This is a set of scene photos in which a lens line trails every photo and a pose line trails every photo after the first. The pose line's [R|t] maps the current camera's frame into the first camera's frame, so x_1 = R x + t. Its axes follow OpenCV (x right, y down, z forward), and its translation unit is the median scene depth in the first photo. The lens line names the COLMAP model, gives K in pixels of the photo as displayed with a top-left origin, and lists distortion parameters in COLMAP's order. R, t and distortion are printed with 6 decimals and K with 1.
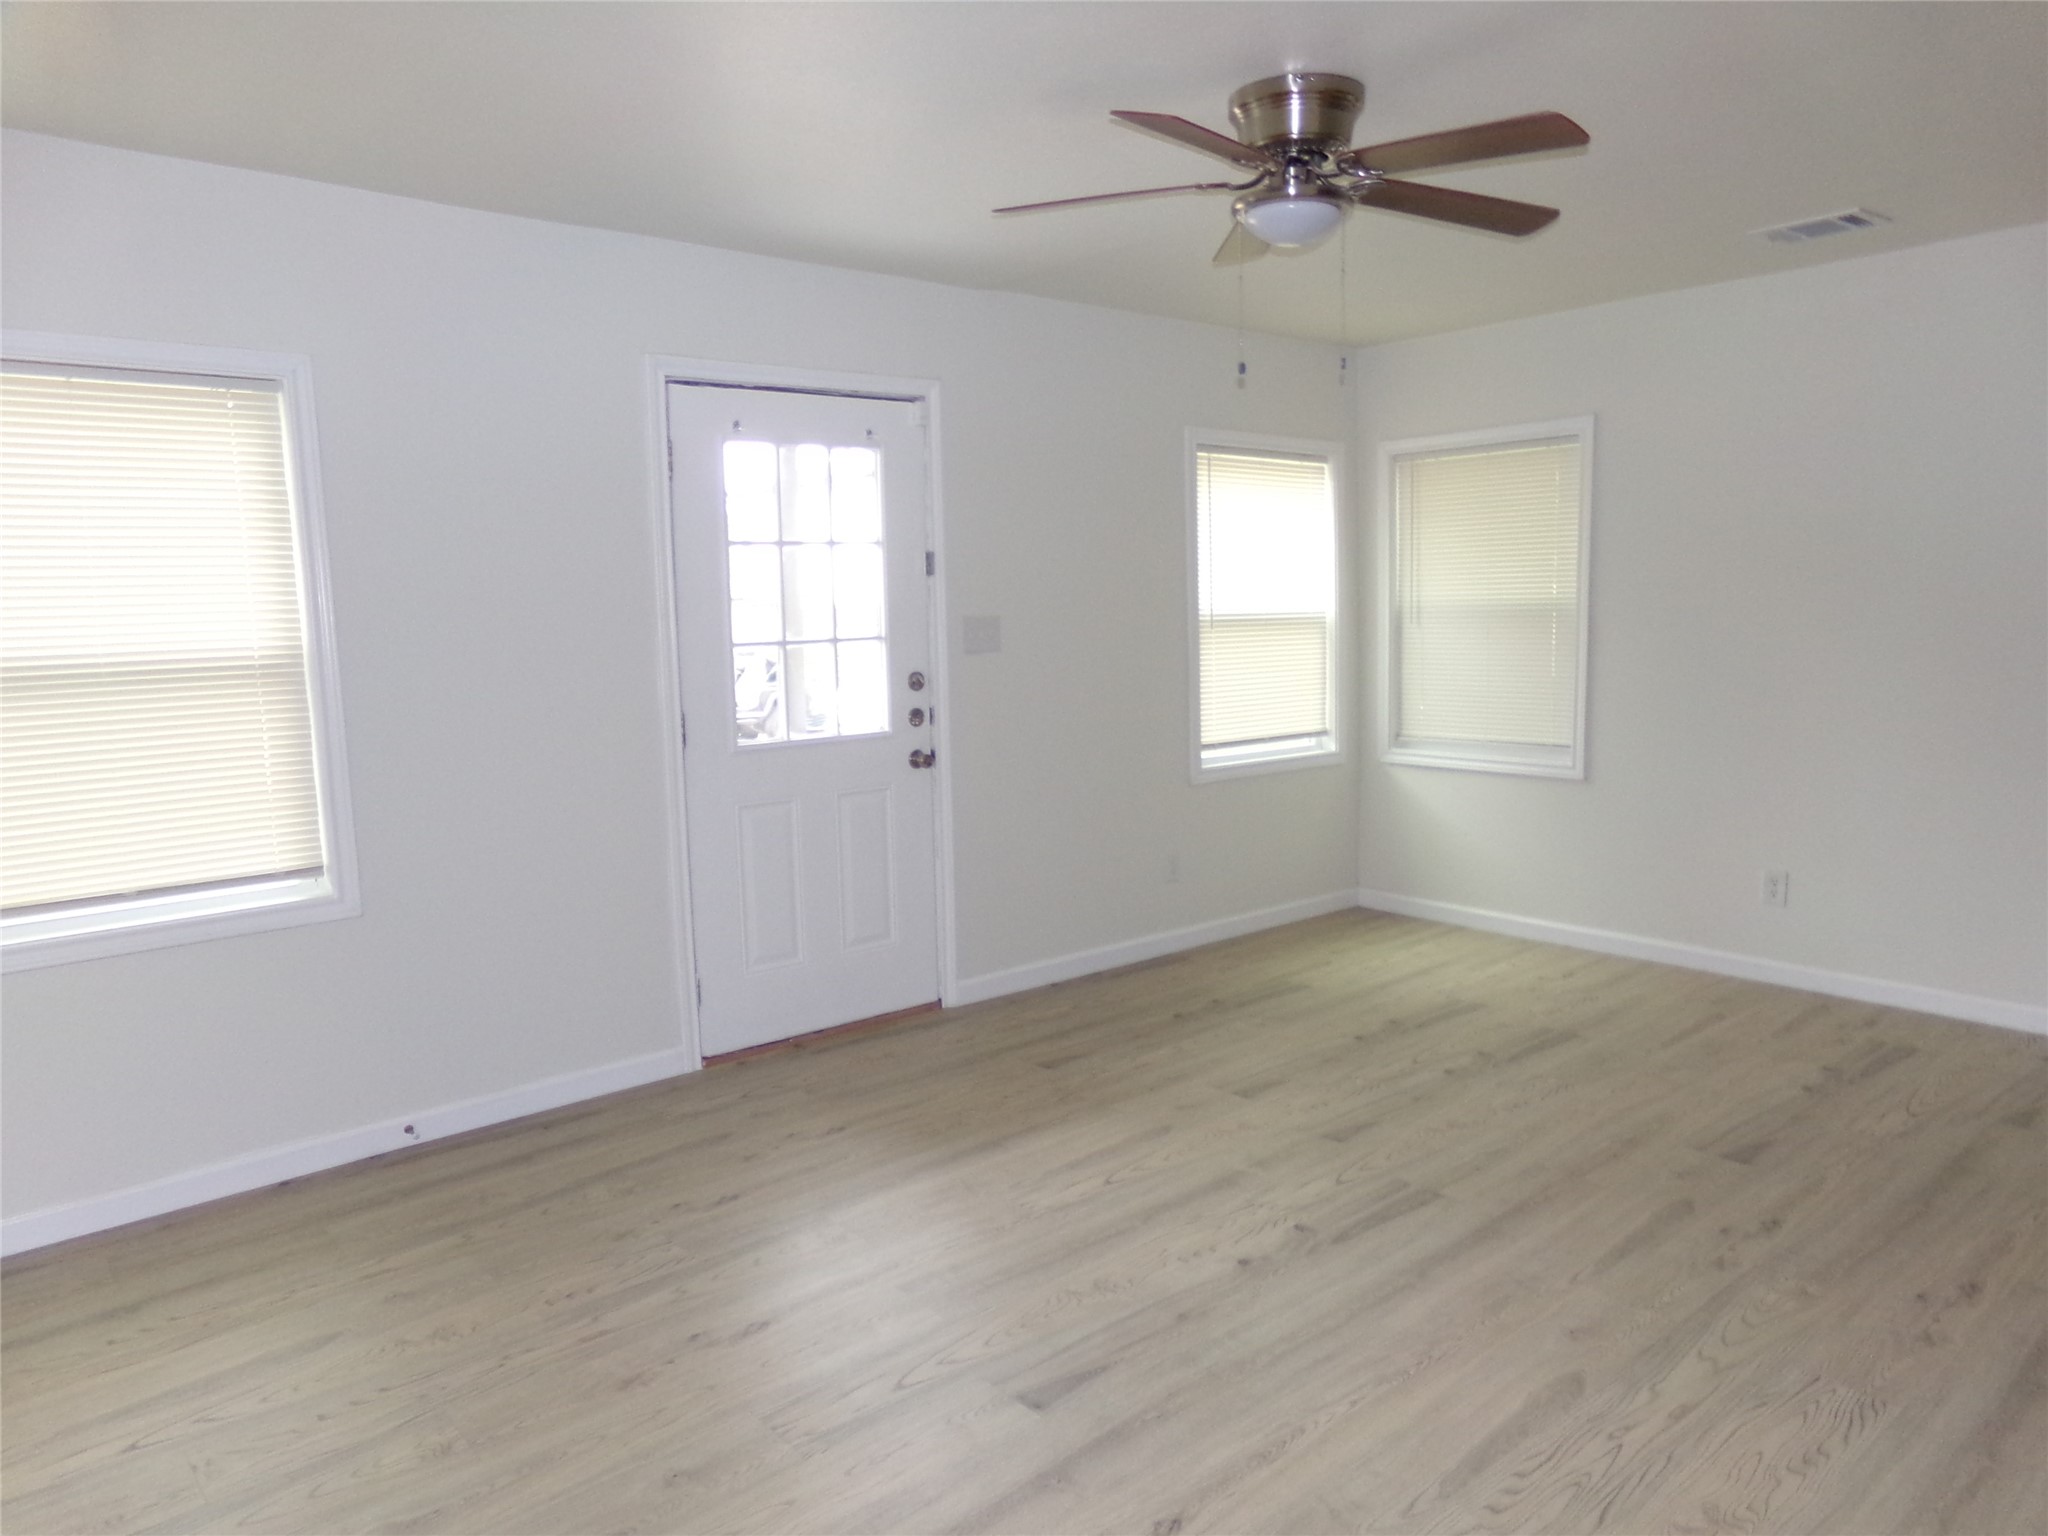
lens RADIAL K [[1412.0, 0, 1021.4], [0, 1412.0, 771.5], [0, 0, 1]] dist [-0.045292, 0.044638]
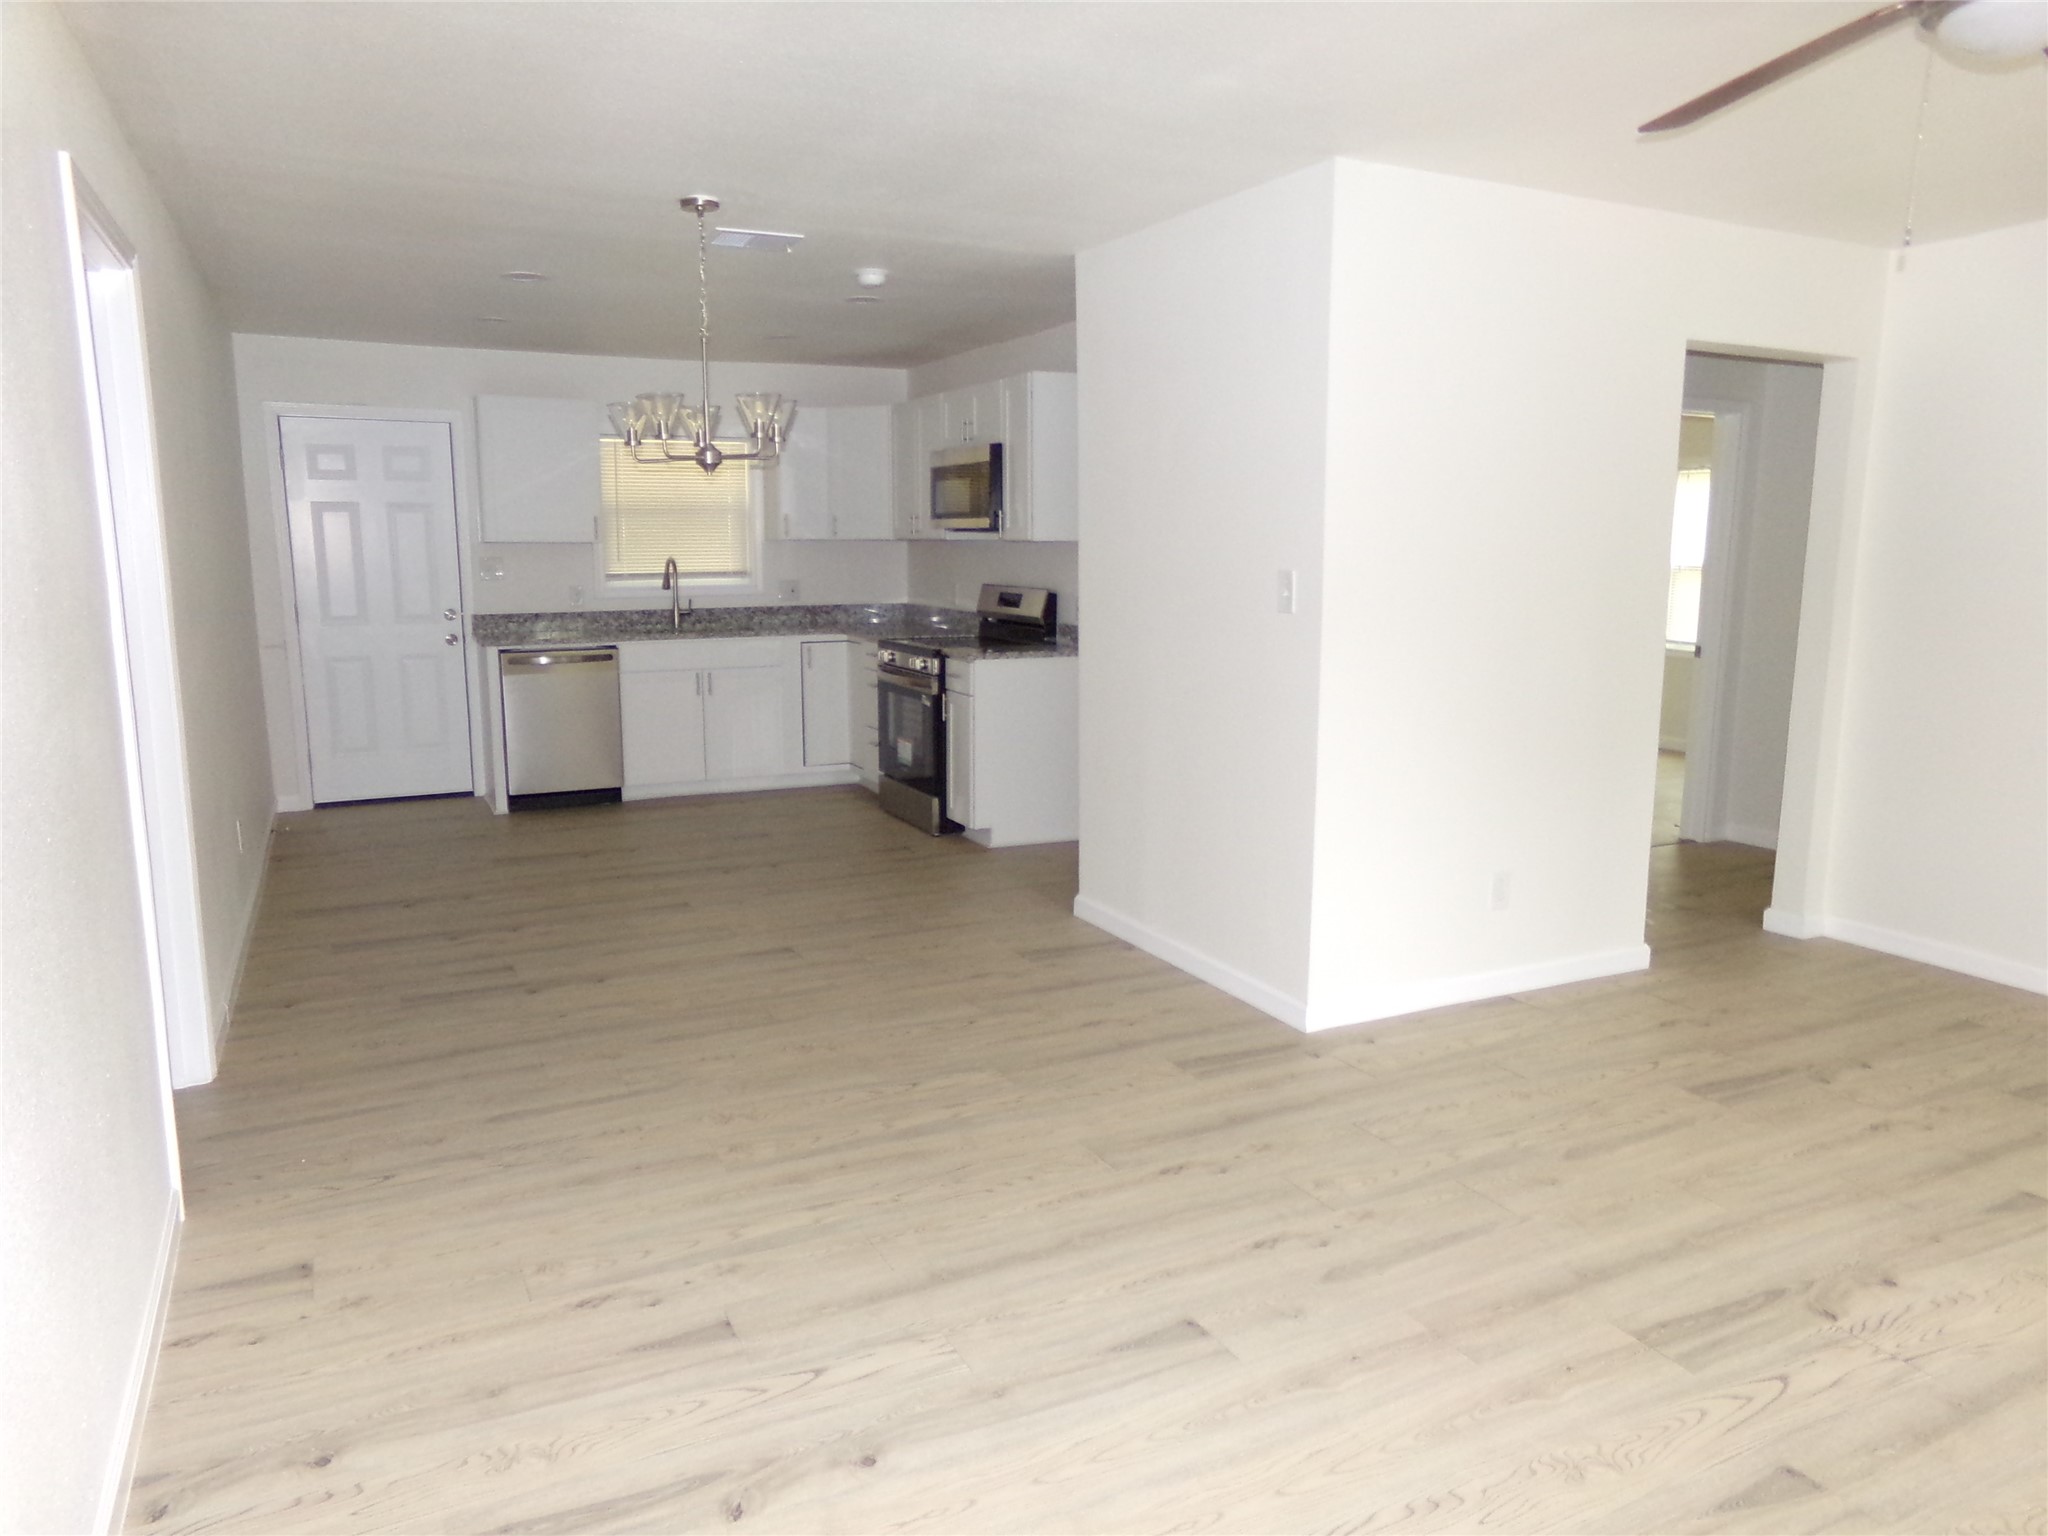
lens RADIAL K [[1412.0, 0, 1009.1], [0, 1412.0, 763.7], [0, 0, 1]] dist [-0.045292, 0.044638]
pose [[-0.968947, -0.016463, 0.246719, 0.441702], [0.051043, 0.962974, 0.264719, -0.219790], [-0.241942, 0.269092, -0.932230, 1.688829]]
